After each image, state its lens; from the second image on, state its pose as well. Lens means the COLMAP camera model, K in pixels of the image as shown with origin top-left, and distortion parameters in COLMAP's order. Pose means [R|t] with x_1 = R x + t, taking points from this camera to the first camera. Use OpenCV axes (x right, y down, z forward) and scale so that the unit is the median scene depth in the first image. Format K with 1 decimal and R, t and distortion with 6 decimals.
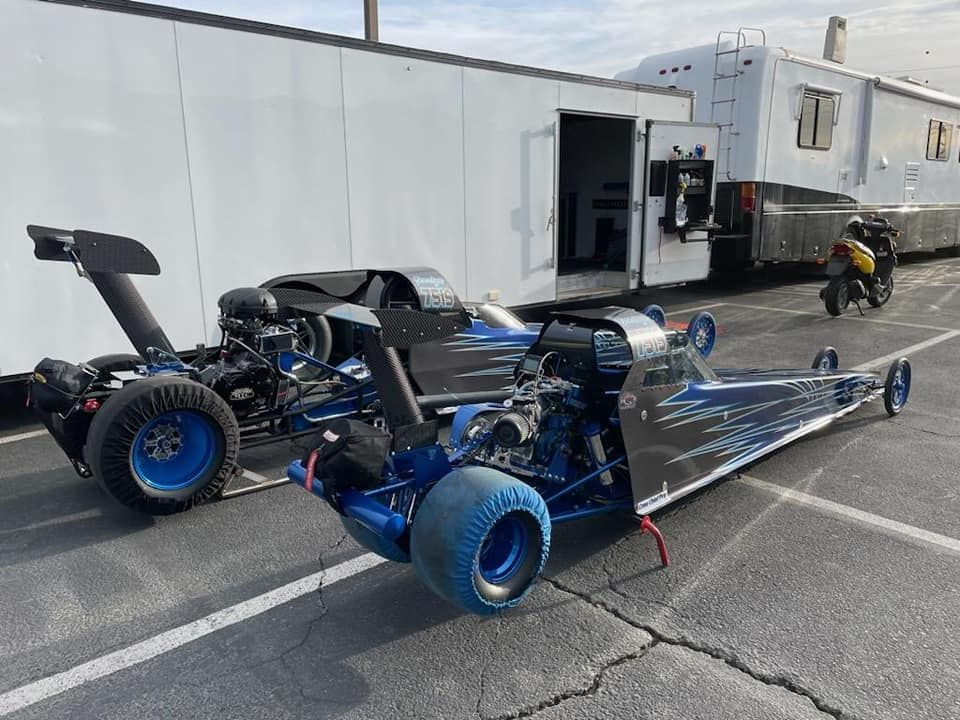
lens RADIAL K [[707.6, 0, 480.0], [0, 707.6, 360.0], [0, 0, 1]] dist [0.050044, -0.000057]
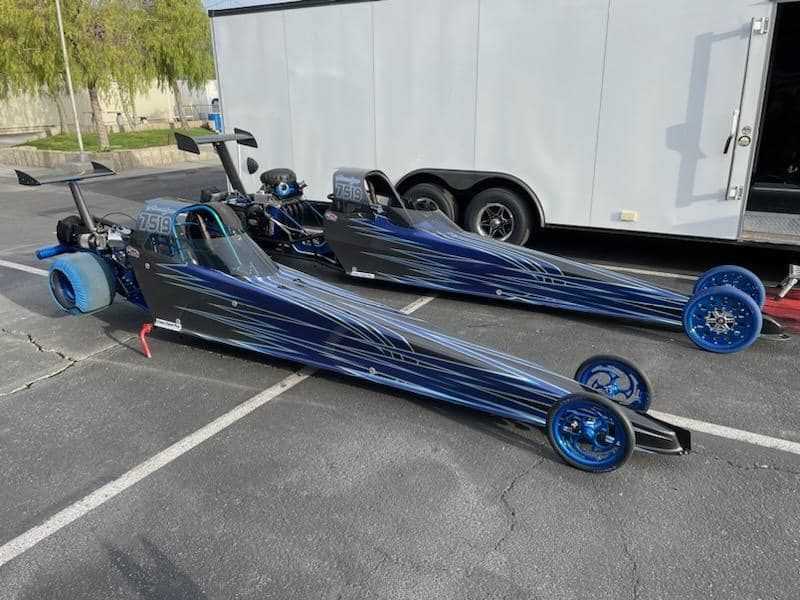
lens RADIAL K [[632.4, 0, 400.0], [0, 632.4, 300.0], [0, 0, 1]] dist [0.001379, -0.005231]
pose [[0.295930, 0.308781, -0.903925, 0.742374], [-0.193956, 0.946021, 0.259663, -0.146694], [0.935311, 0.098479, 0.339846, 0.434993]]
